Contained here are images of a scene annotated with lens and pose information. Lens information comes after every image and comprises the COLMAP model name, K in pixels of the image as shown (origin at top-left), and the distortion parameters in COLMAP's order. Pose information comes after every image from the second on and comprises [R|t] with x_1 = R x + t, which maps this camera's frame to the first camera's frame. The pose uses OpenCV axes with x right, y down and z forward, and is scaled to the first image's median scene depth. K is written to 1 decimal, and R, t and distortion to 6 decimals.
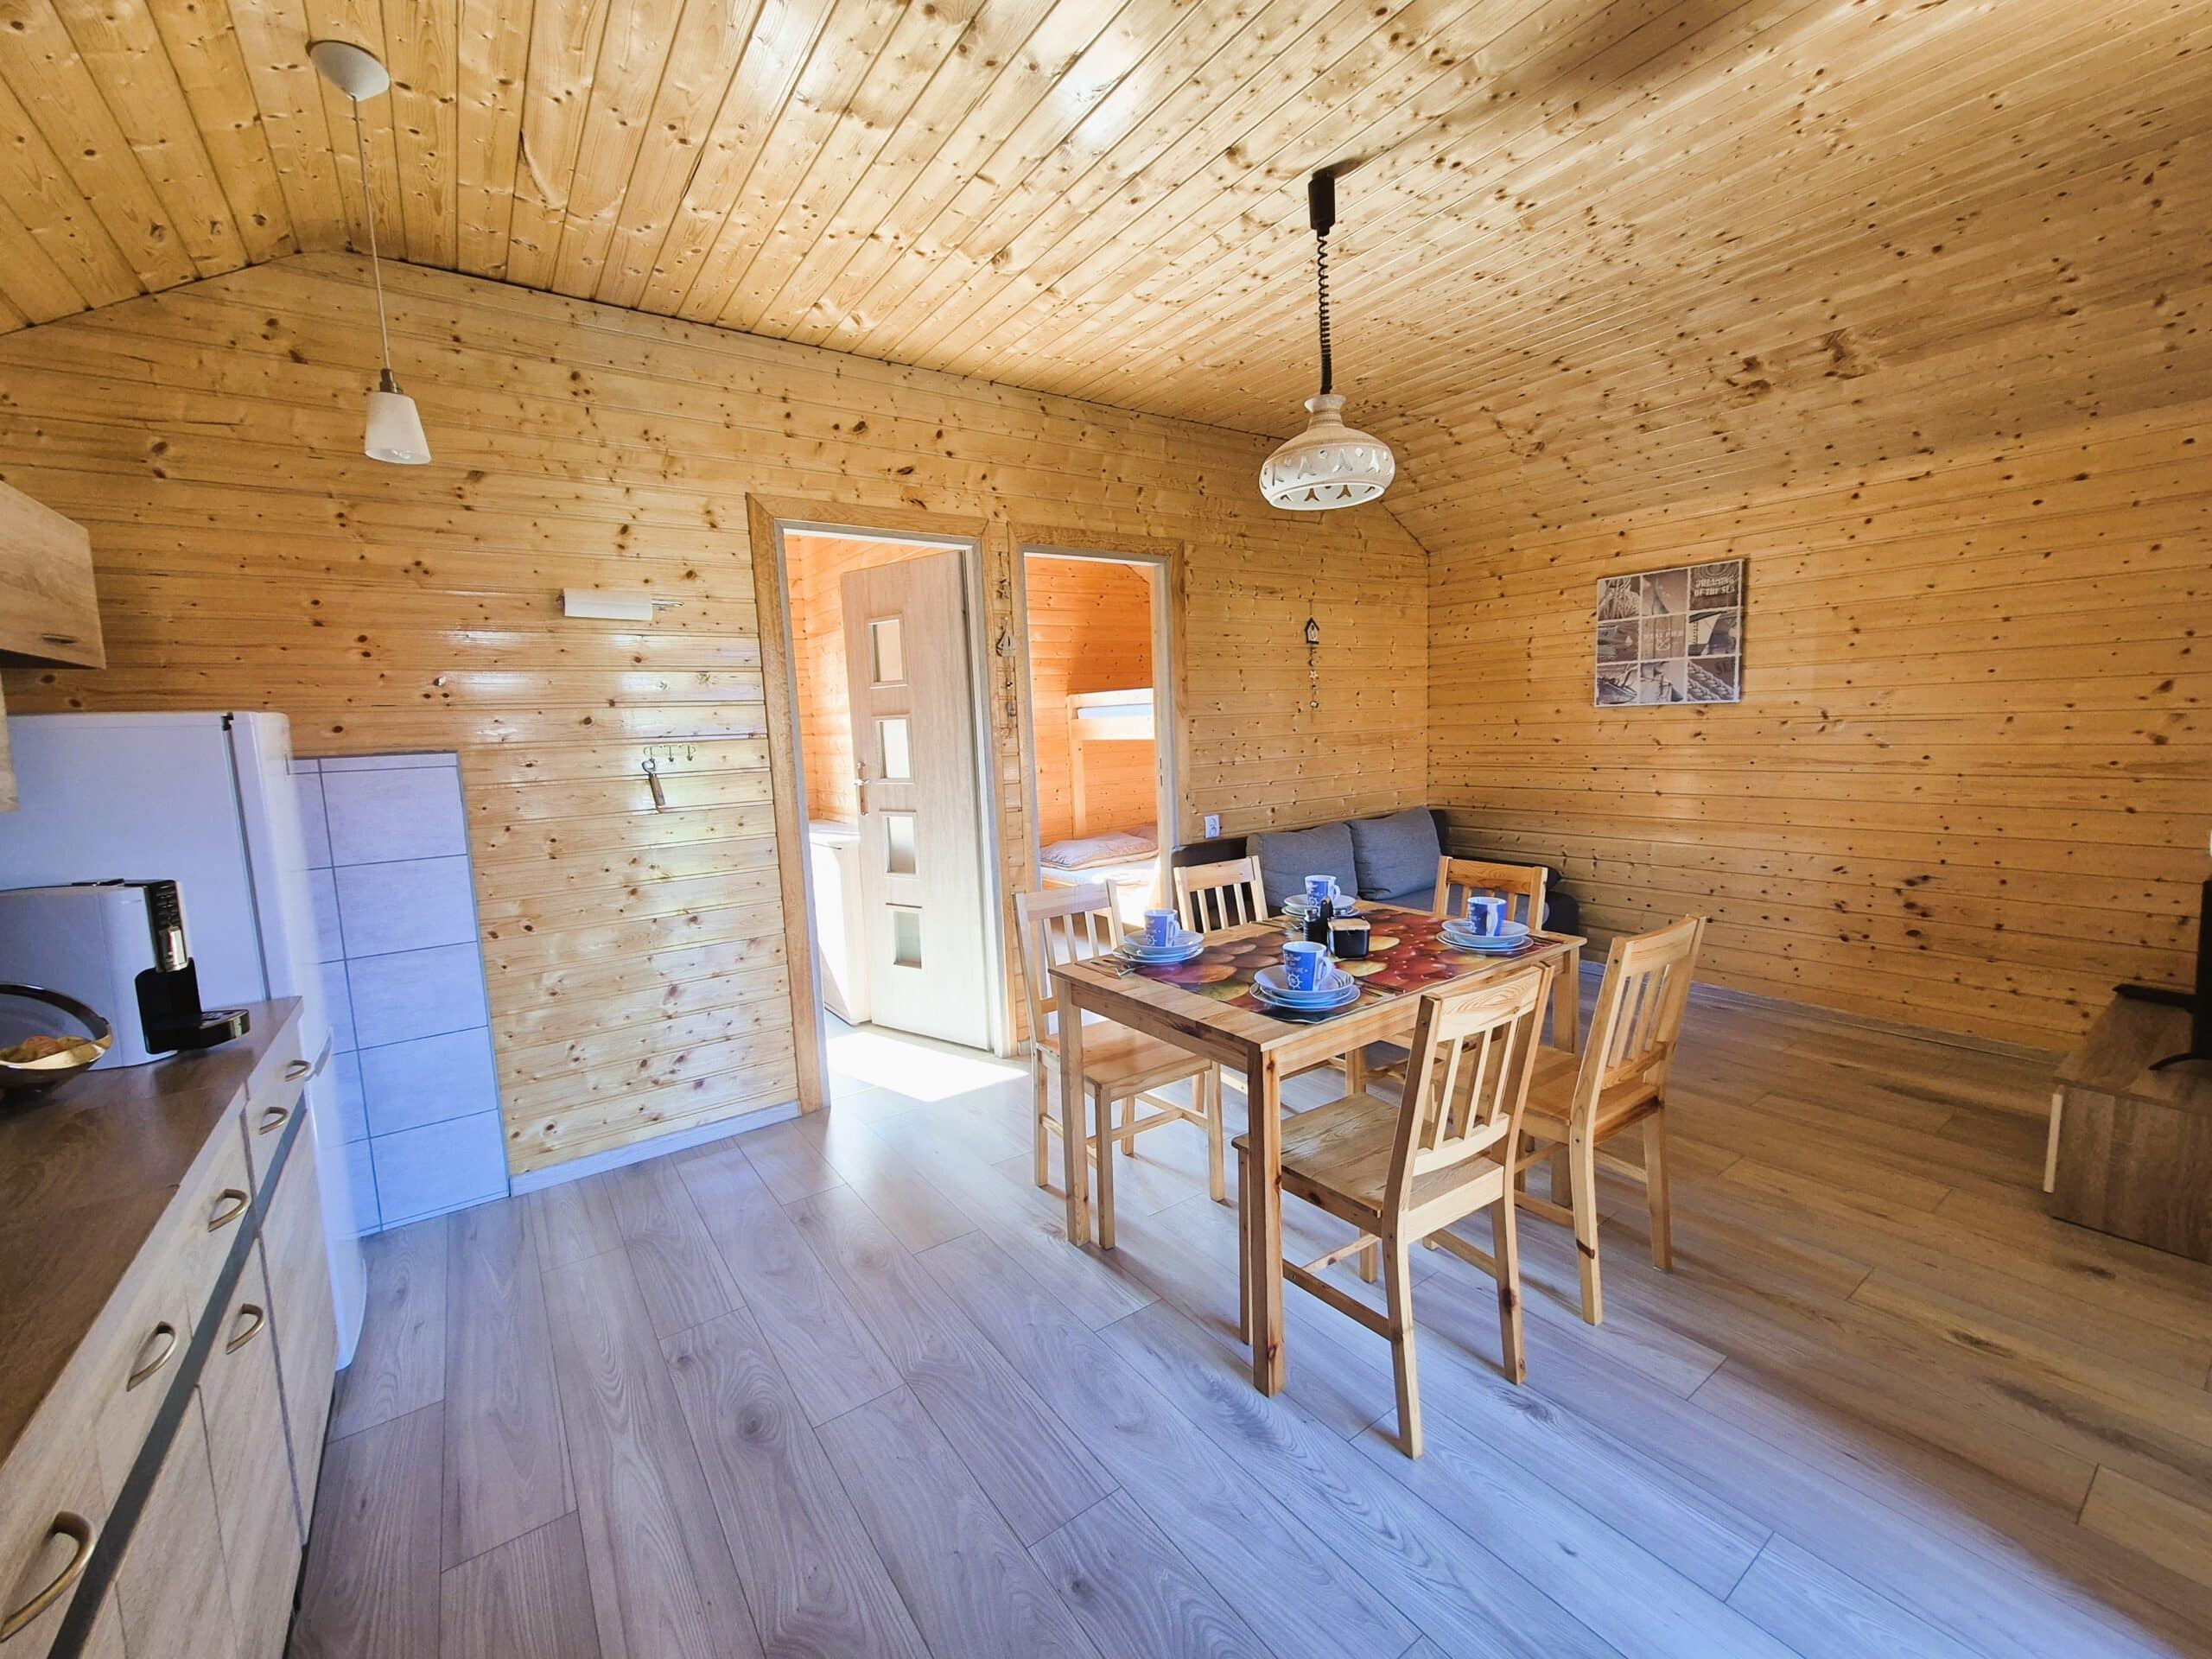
lens RADIAL K [[913.1, 0, 1105.2], [0, 913.1, 823.1], [0, 0, 1]] dist [-0.002936, 0.000632]
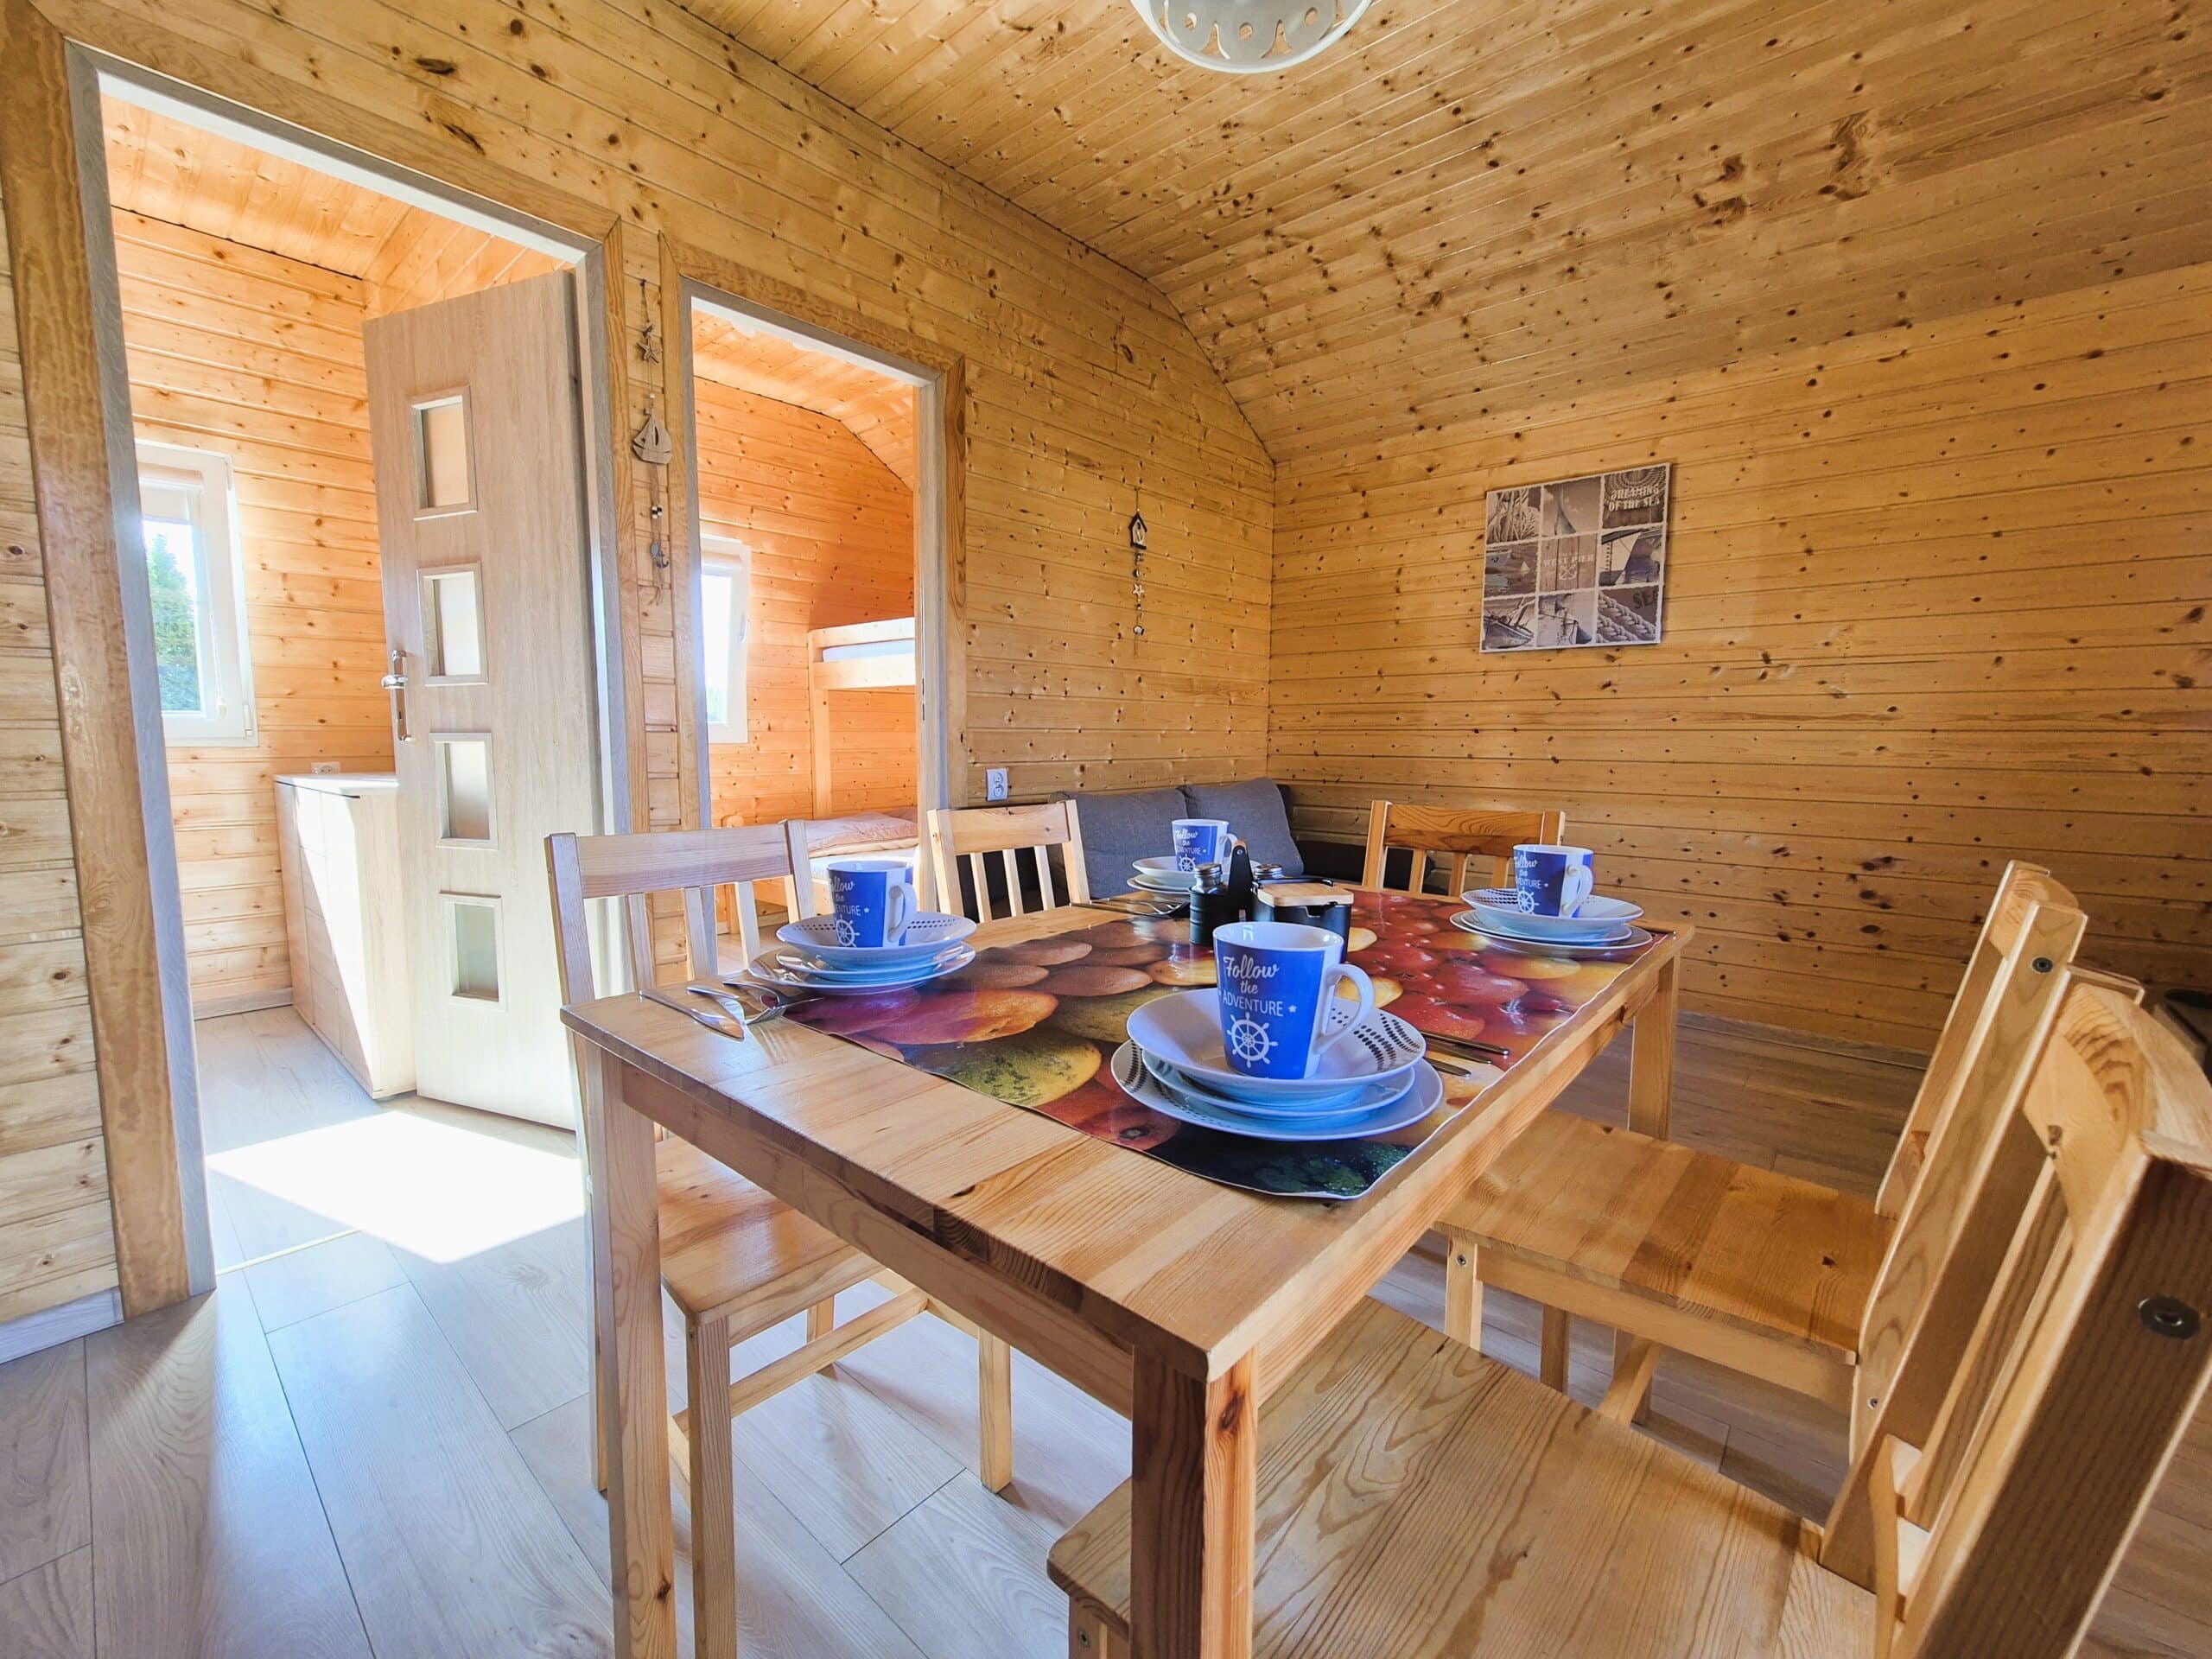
lens RADIAL K [[913.1, 0, 1111.2], [0, 913.1, 828.0], [0, 0, 1]] dist [-0.002936, 0.000632]
pose [[0.970558, 0.021713, 0.239885, 0.042896], [-0.018572, 0.999710, -0.015348, 0.055672], [-0.240149, 0.010441, 0.970680, 0.375248]]
